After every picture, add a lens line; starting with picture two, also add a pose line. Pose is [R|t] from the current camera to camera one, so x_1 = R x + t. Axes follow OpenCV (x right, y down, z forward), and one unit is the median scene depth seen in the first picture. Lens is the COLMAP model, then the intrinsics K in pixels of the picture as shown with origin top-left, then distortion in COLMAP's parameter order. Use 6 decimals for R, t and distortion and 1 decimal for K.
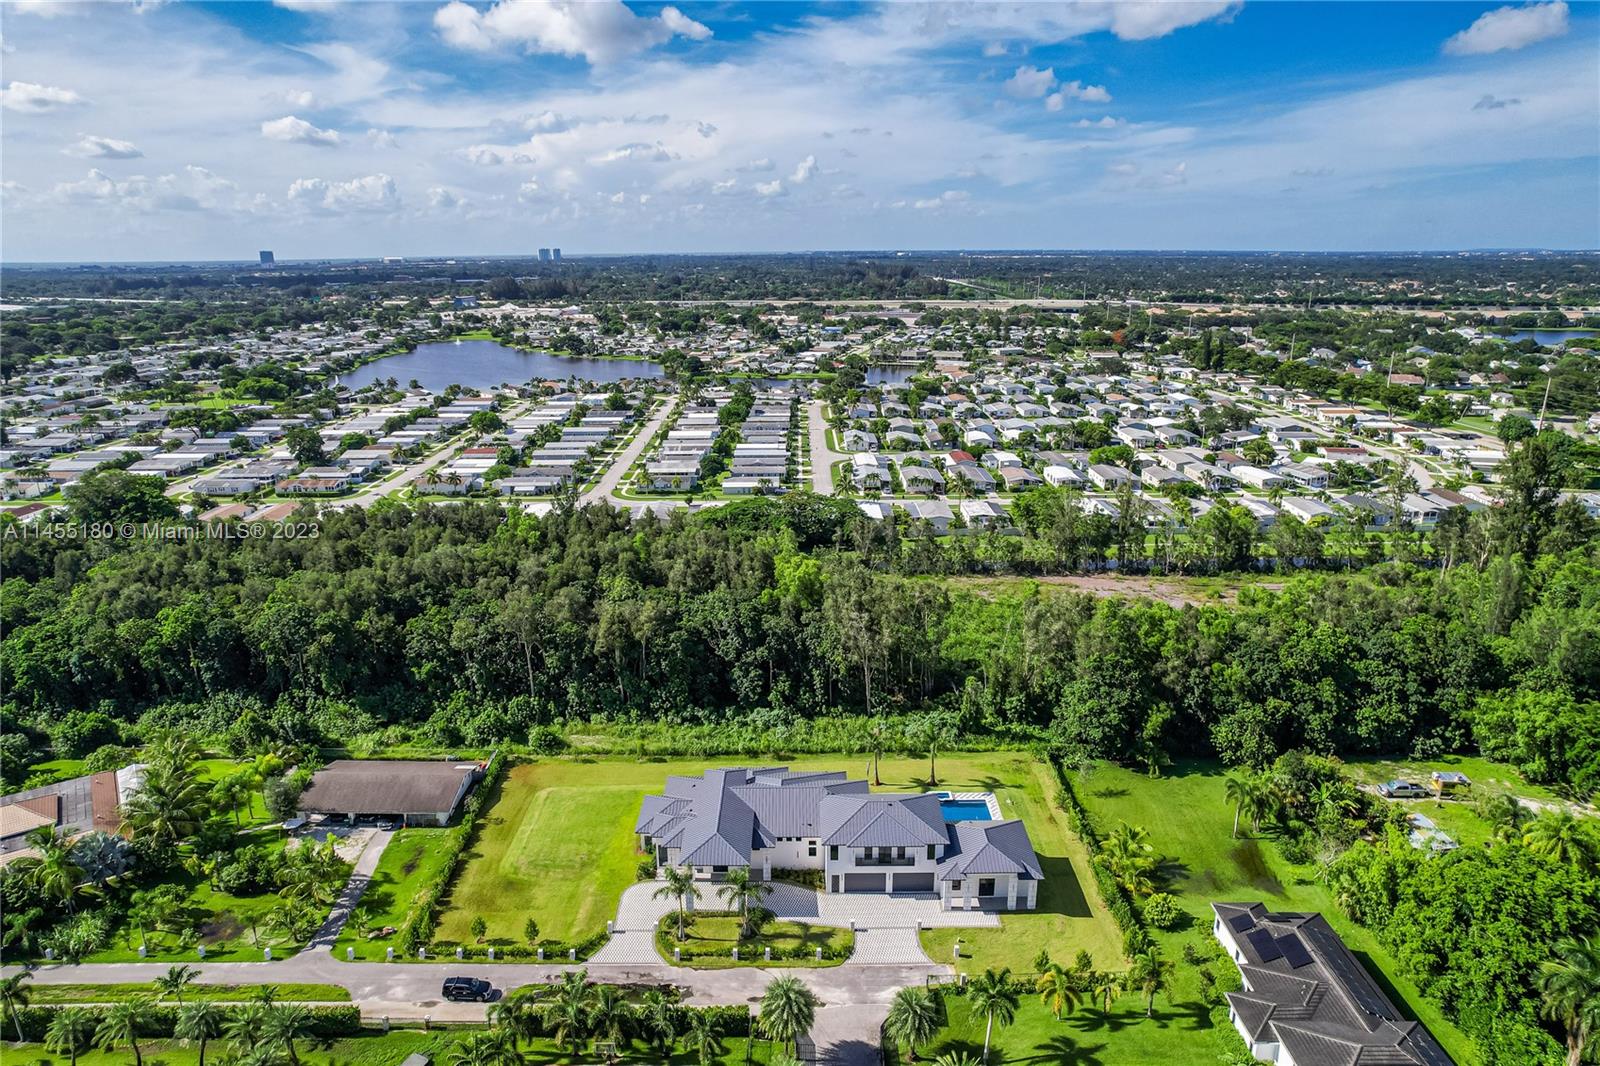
lens RADIAL K [[1020.1, 0, 794.5], [0, 1020.1, 555.6], [0, 0, 1]] dist [-0.069727, 0.061466]
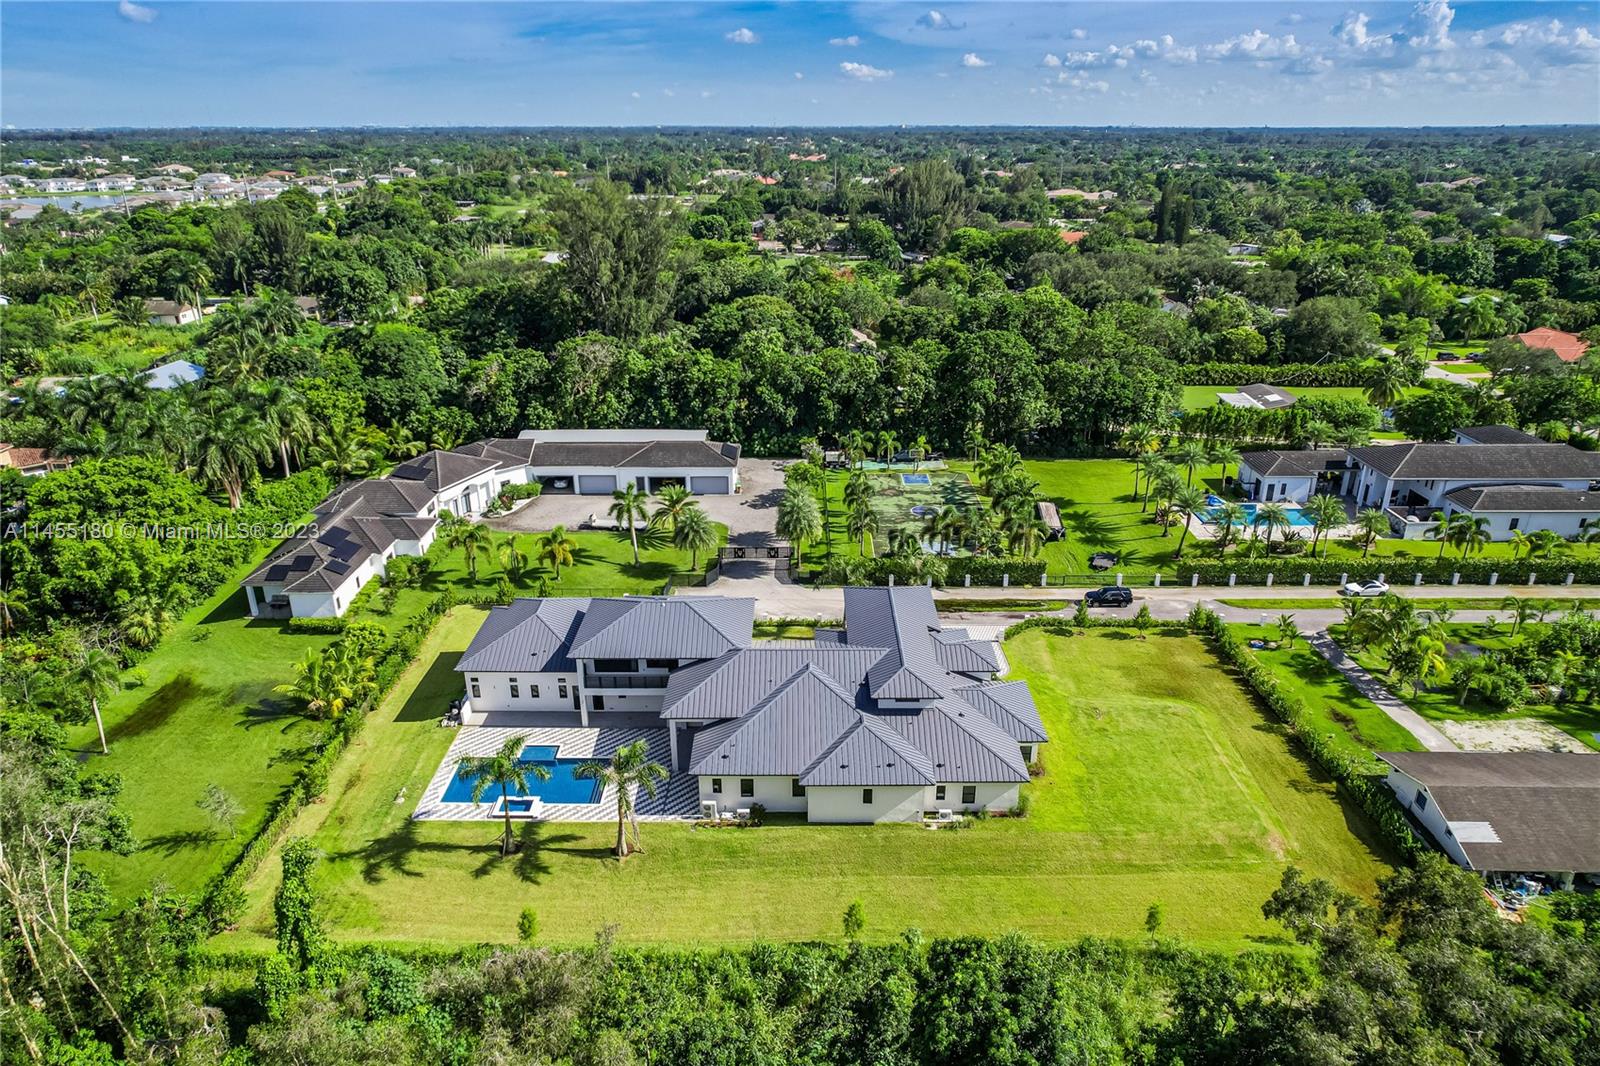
lens RADIAL K [[1042.3, 0, 800.0], [0, 1042.3, 533.0], [0, 0, 1]] dist [-0.078284, 0.065836]
pose [[-0.999934, 0.008296, 0.007980, -0.013851], [0.011466, 0.779420, 0.626396, -0.253638], [-0.001023, 0.626446, -0.779464, 1.565417]]
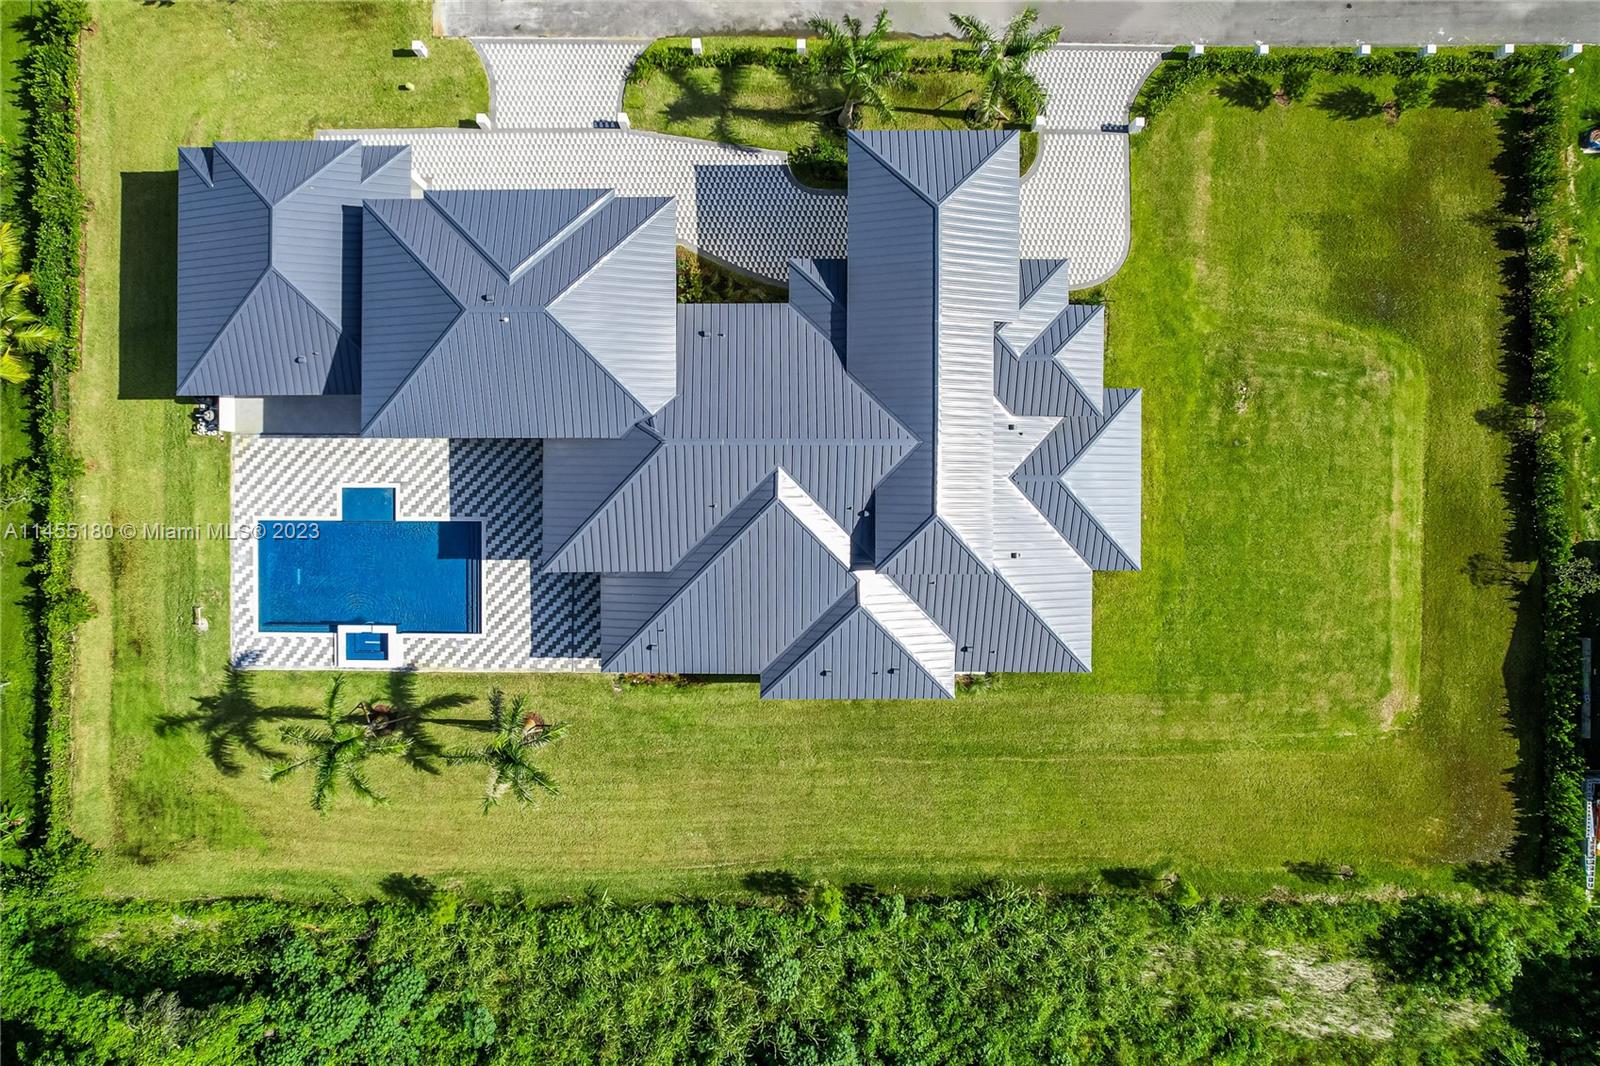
lens RADIAL K [[1168.9, 0, 800.0], [0, 1168.9, 533.0], [0, 0, 1]] dist [-0.044468, -0.000034]
pose [[-0.999945, -0.002444, 0.010238, -0.029513], [0.010495, -0.305496, 0.952136, -0.198437], [0.000801, 0.952190, 0.305504, 0.965821]]
